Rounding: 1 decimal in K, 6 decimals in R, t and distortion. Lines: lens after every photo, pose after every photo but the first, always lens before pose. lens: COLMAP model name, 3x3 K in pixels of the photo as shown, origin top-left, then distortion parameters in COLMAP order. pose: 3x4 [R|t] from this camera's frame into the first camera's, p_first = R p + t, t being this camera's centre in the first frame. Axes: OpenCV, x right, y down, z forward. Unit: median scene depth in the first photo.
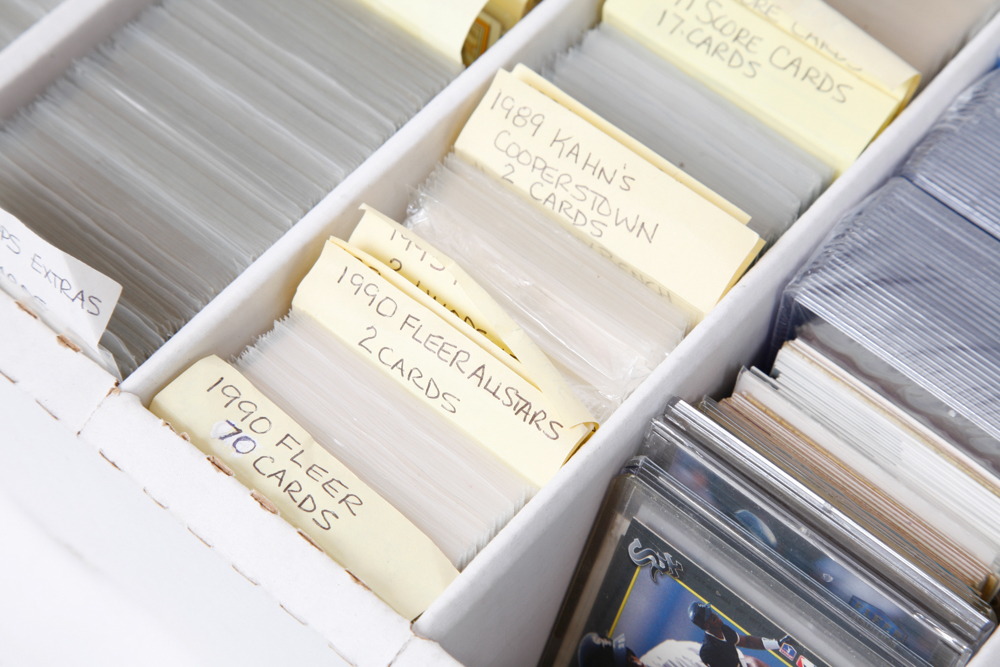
lens RADIAL K [[1988.4, 0, 500.0], [0, 1988.4, 333.5], [0, 0, 1]] dist [0.184838, -0.074562]
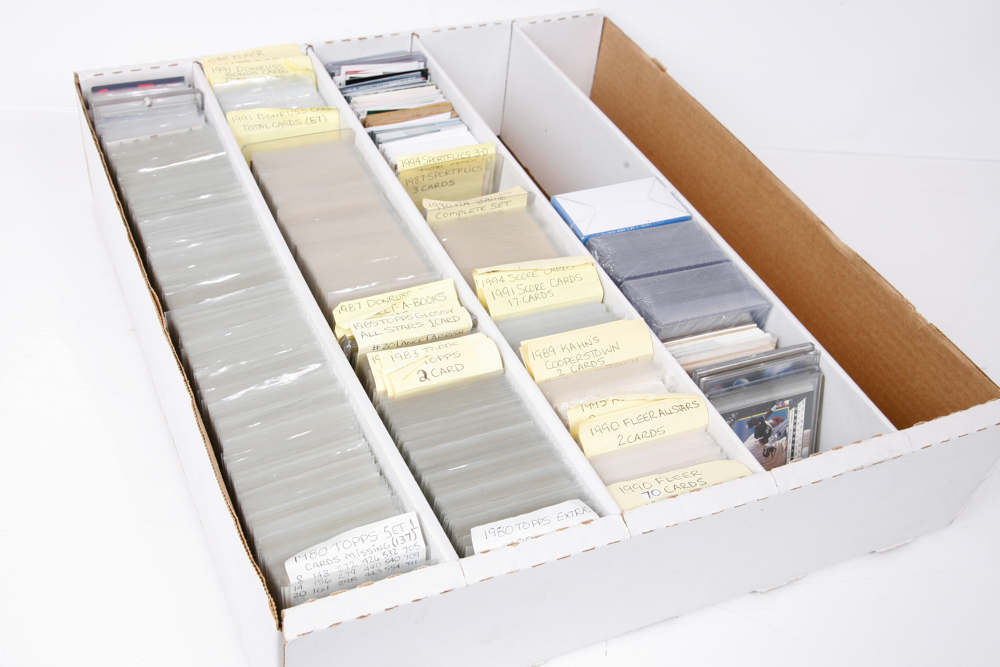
lens RADIAL K [[1181.7, 0, 438.3], [0, 1181.7, 334.0], [0, 0, 1]] dist [-0.005395, 0.002114]
pose [[0.436162, -0.568794, 0.697306, -0.994063], [0.694664, 0.705402, 0.140889, -0.404991], [-0.572018, 0.422943, 0.702790, 0.081277]]
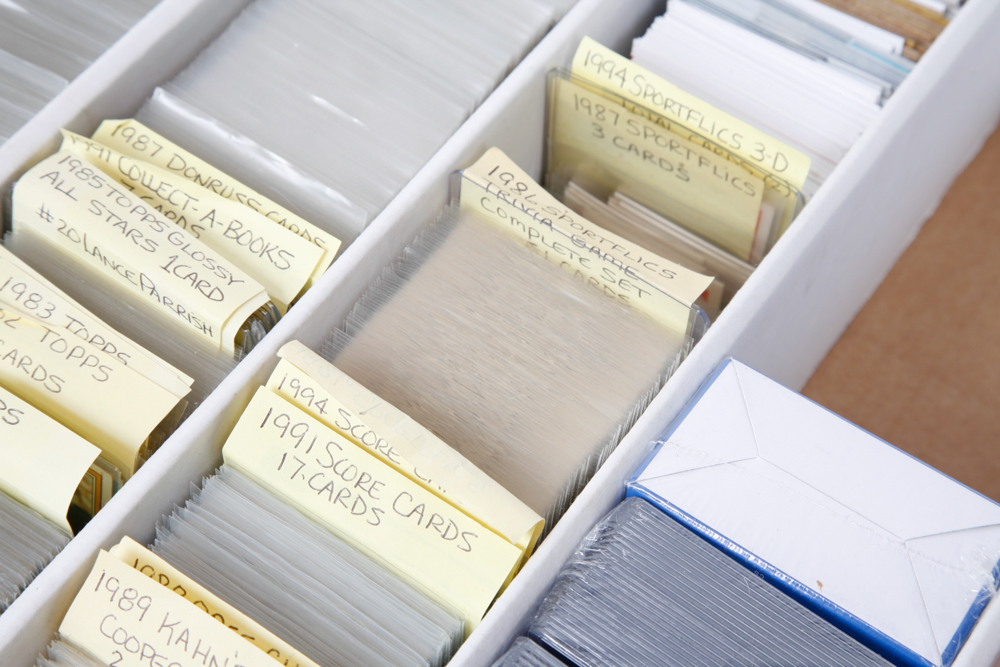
lens RADIAL K [[1988.4, 0, 500.0], [0, 1988.4, 333.5], [0, 0, 1]] dist [0.184838, -0.074562]
pose [[0.994311, -0.066995, 0.082813, 0.114132], [0.068878, 0.997423, -0.020087, -0.200300], [-0.081253, 0.025676, 0.996363, 0.039353]]
